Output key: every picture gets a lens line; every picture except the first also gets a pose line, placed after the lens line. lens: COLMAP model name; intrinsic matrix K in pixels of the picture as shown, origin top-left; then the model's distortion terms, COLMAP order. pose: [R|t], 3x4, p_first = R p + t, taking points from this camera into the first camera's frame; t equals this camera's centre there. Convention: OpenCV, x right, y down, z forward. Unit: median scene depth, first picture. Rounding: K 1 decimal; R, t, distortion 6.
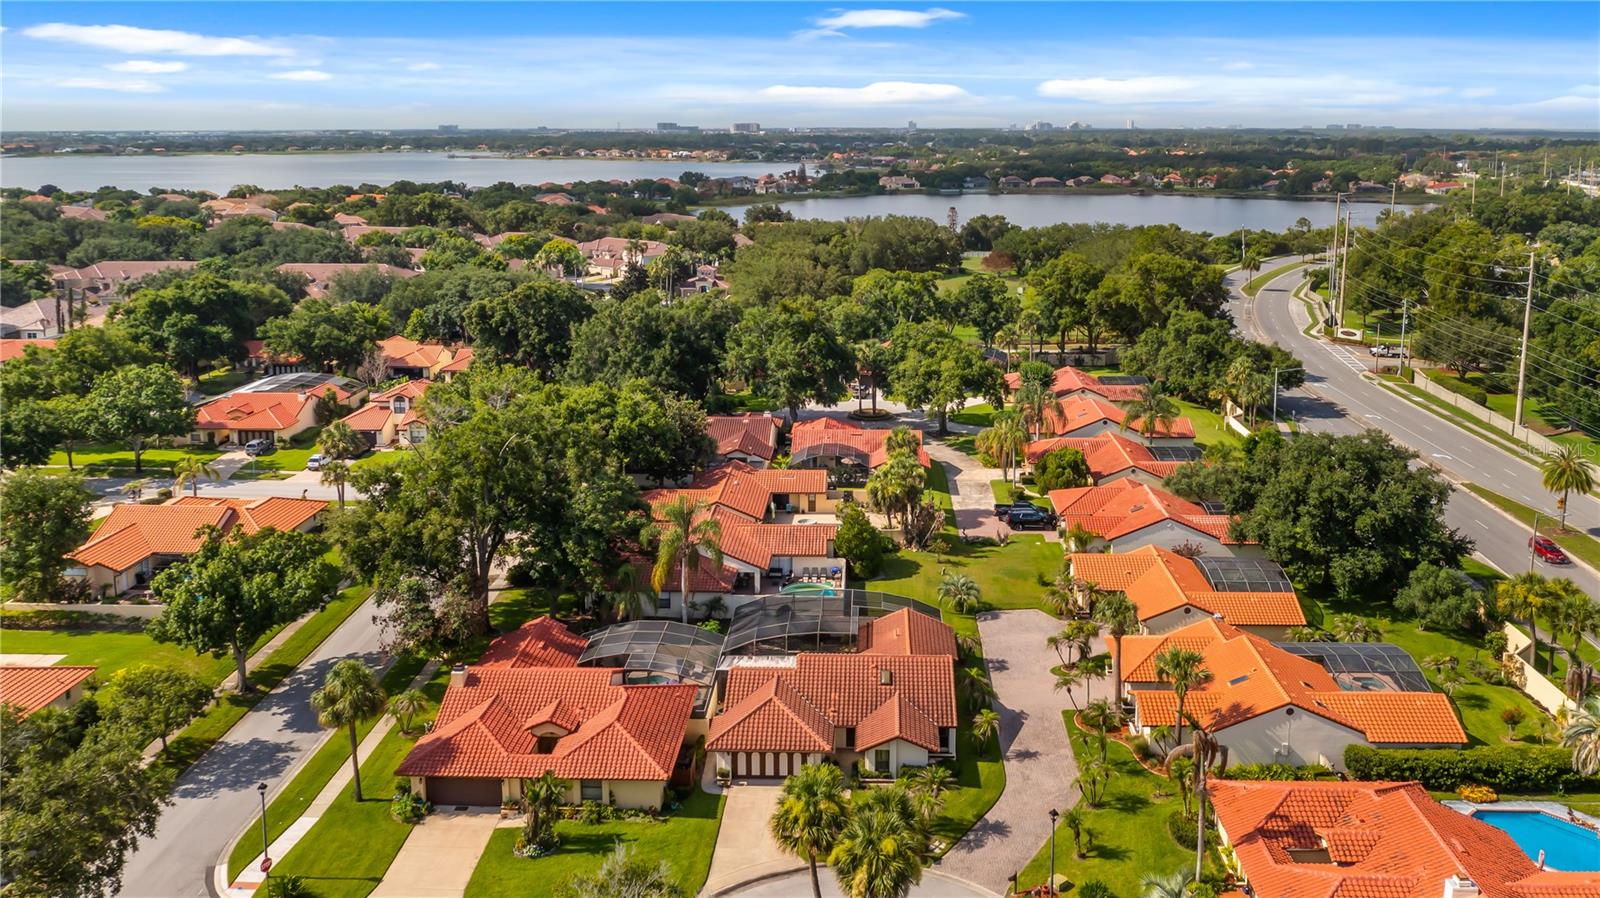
lens RADIAL K [[1291.7, 0, 830.5], [0, 1291.7, 334.8], [0, 0, 1]] dist [-0.014207, 0.009327]
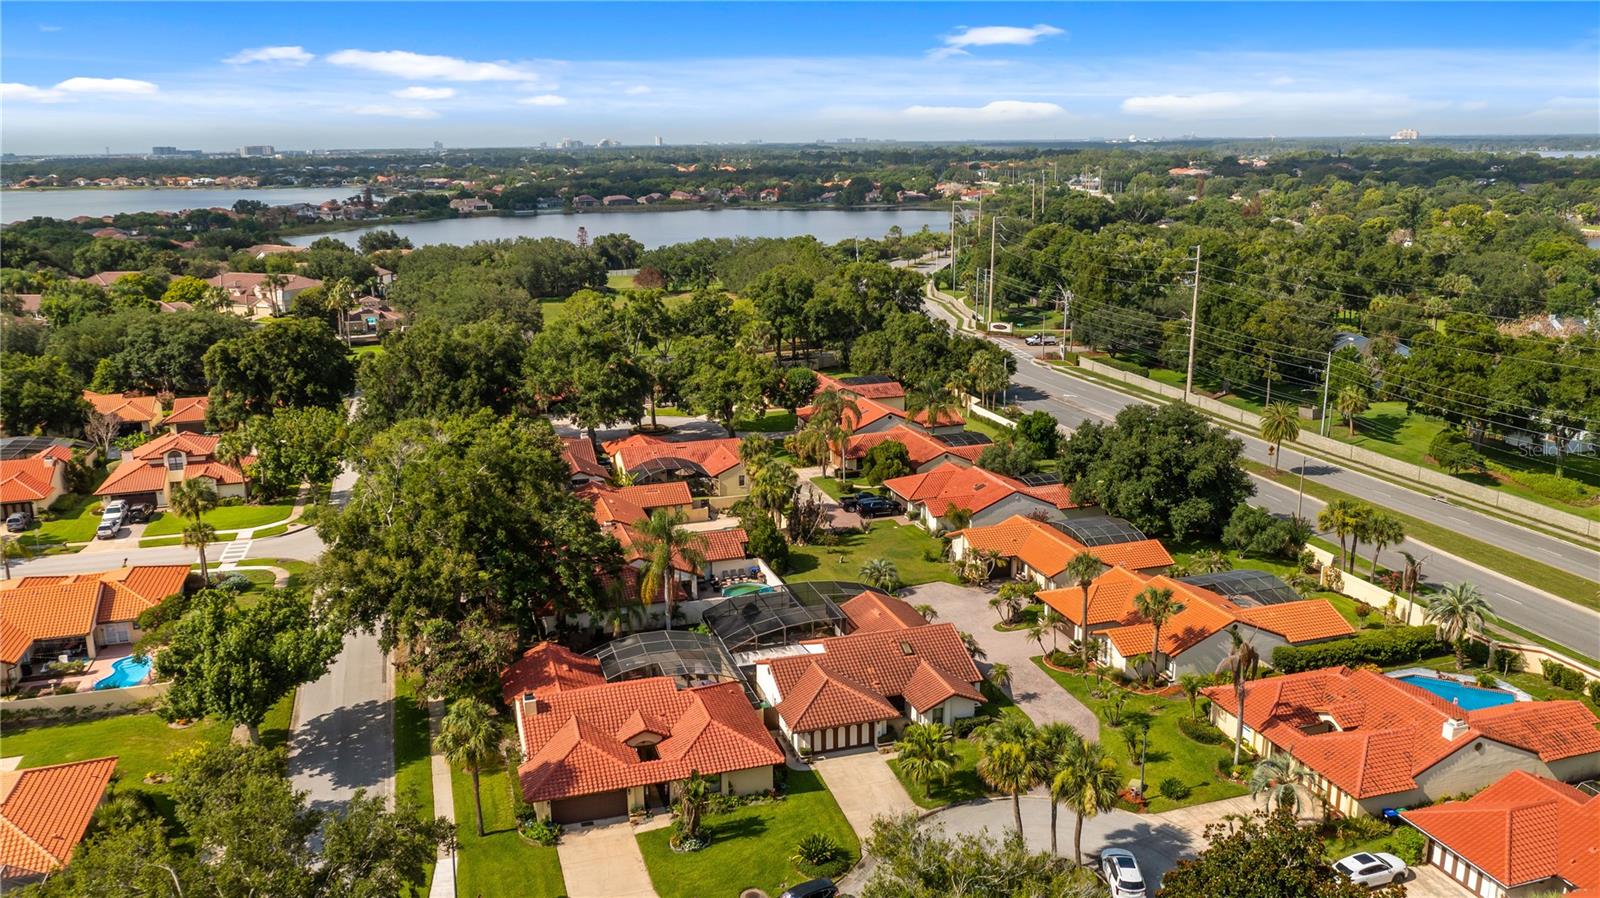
lens RADIAL K [[1268.5, 0, 805.4], [0, 1268.5, 448.1], [0, 0, 1]] dist [-0.022183, 0.014058]
pose [[0.944921, -0.088528, 0.315098, -0.192388], [0.064549, 0.994223, 0.085760, -0.002844], [-0.320869, -0.060698, 0.945177, 0.003485]]
